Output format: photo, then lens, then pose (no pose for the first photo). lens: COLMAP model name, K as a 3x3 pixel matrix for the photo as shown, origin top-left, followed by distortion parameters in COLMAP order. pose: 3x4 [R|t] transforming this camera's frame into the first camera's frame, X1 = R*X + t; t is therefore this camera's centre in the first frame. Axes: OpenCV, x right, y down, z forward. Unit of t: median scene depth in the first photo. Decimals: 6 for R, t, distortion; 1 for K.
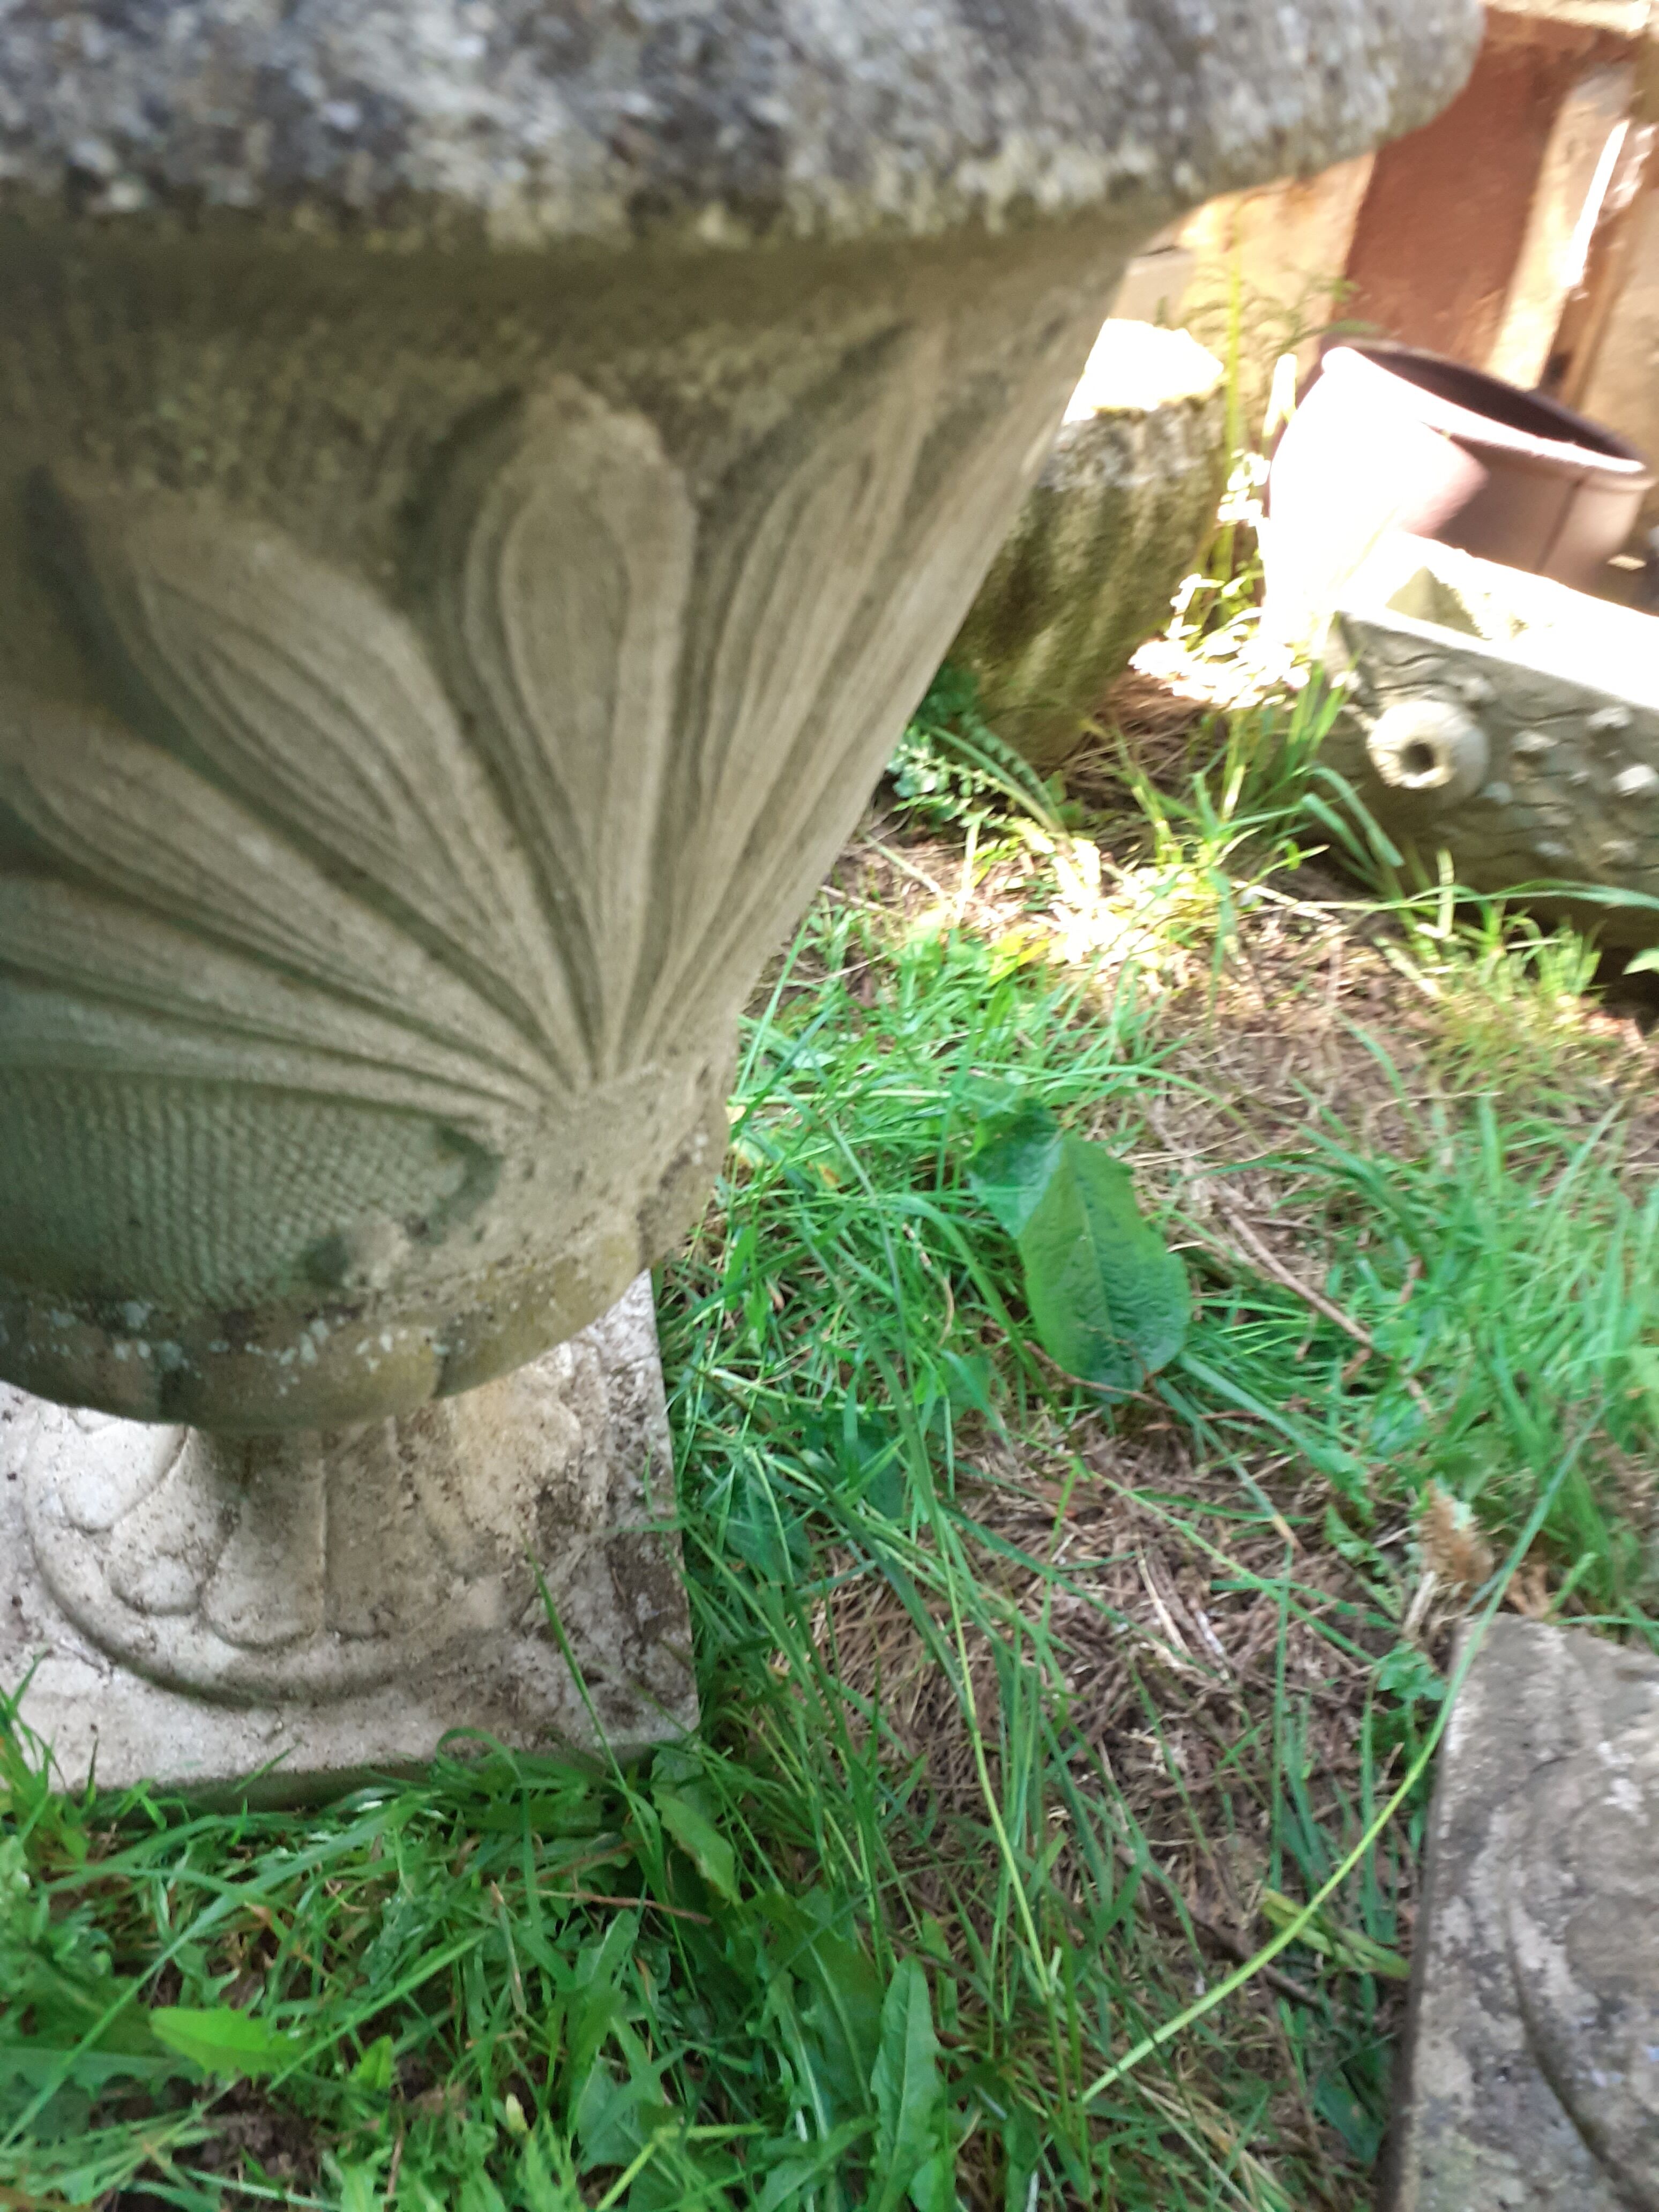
lens RADIAL K [[1822.4, 0, 841.4], [0, 1822.4, 1058.4], [0, 0, 1]] dist [0.016670, -0.023937]
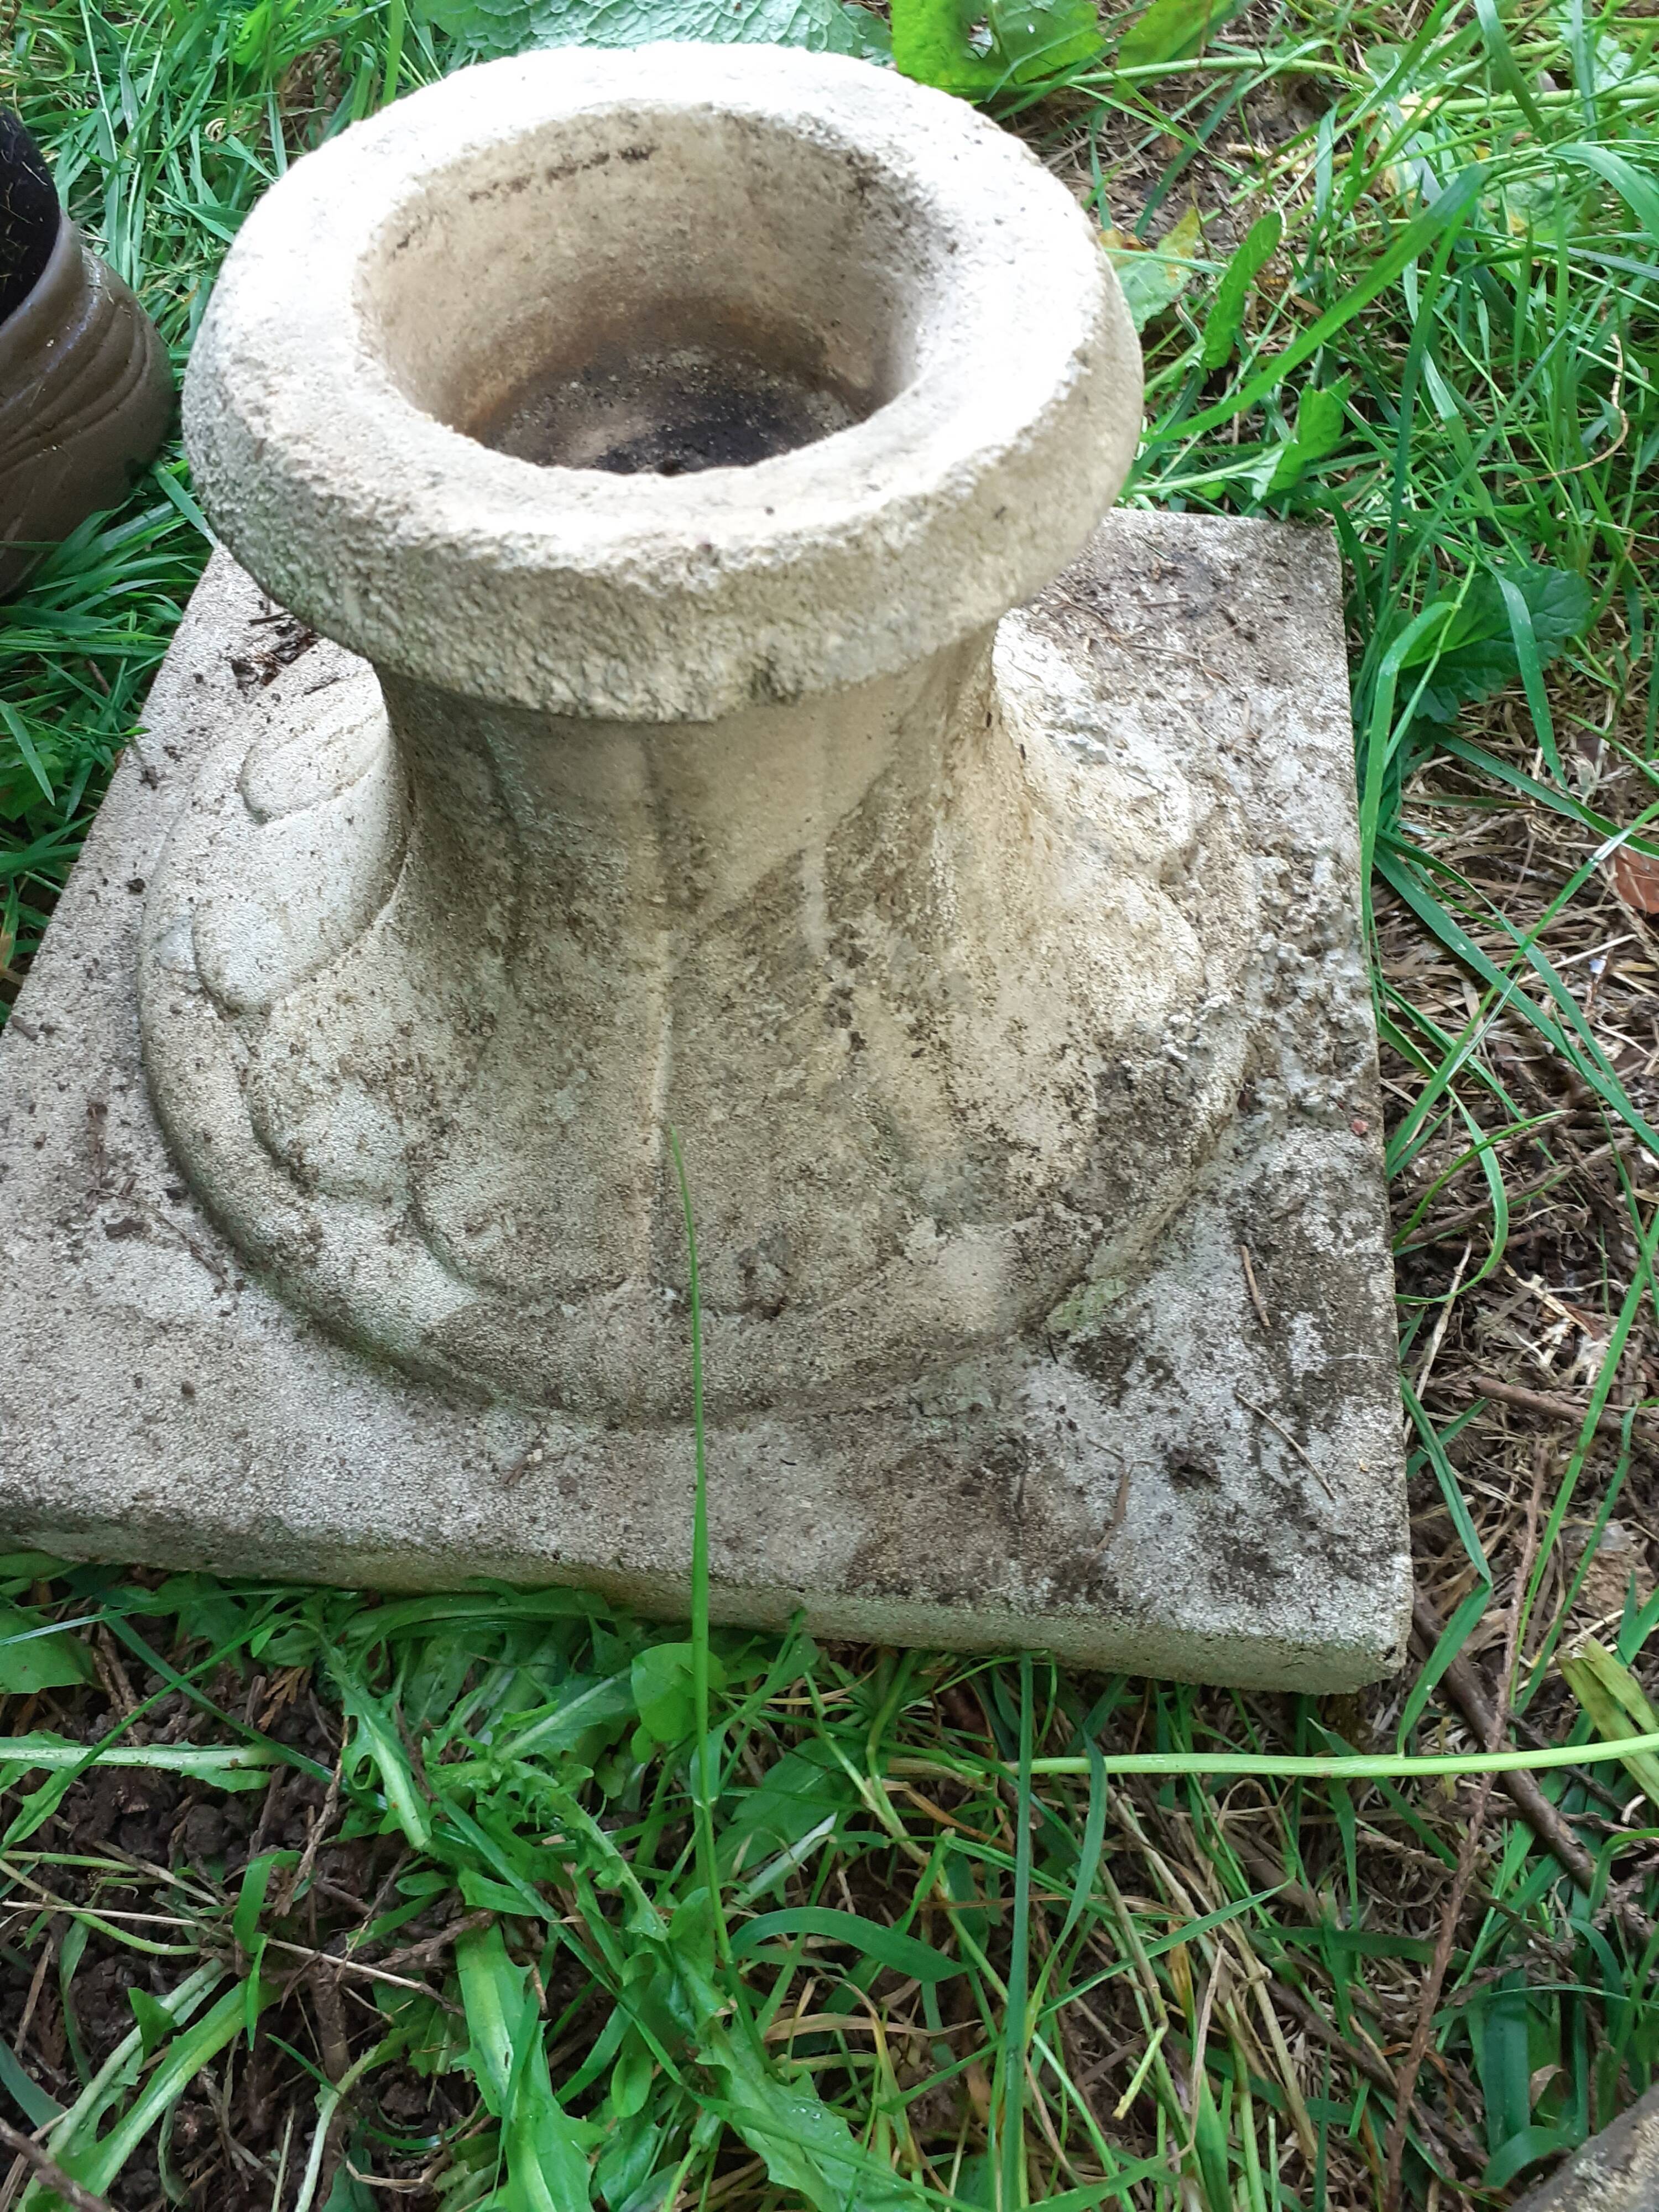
lens RADIAL K [[1817.6, 0, 816.6], [0, 1817.6, 1102.3], [0, 0, 1]] dist [0.030084, -0.056023]
pose [[0.960184, 0.158542, -0.230026, -0.134038], [-0.093227, 0.958013, 0.271147, 0.131100], [0.263356, -0.238906, 0.934648, 0.562422]]
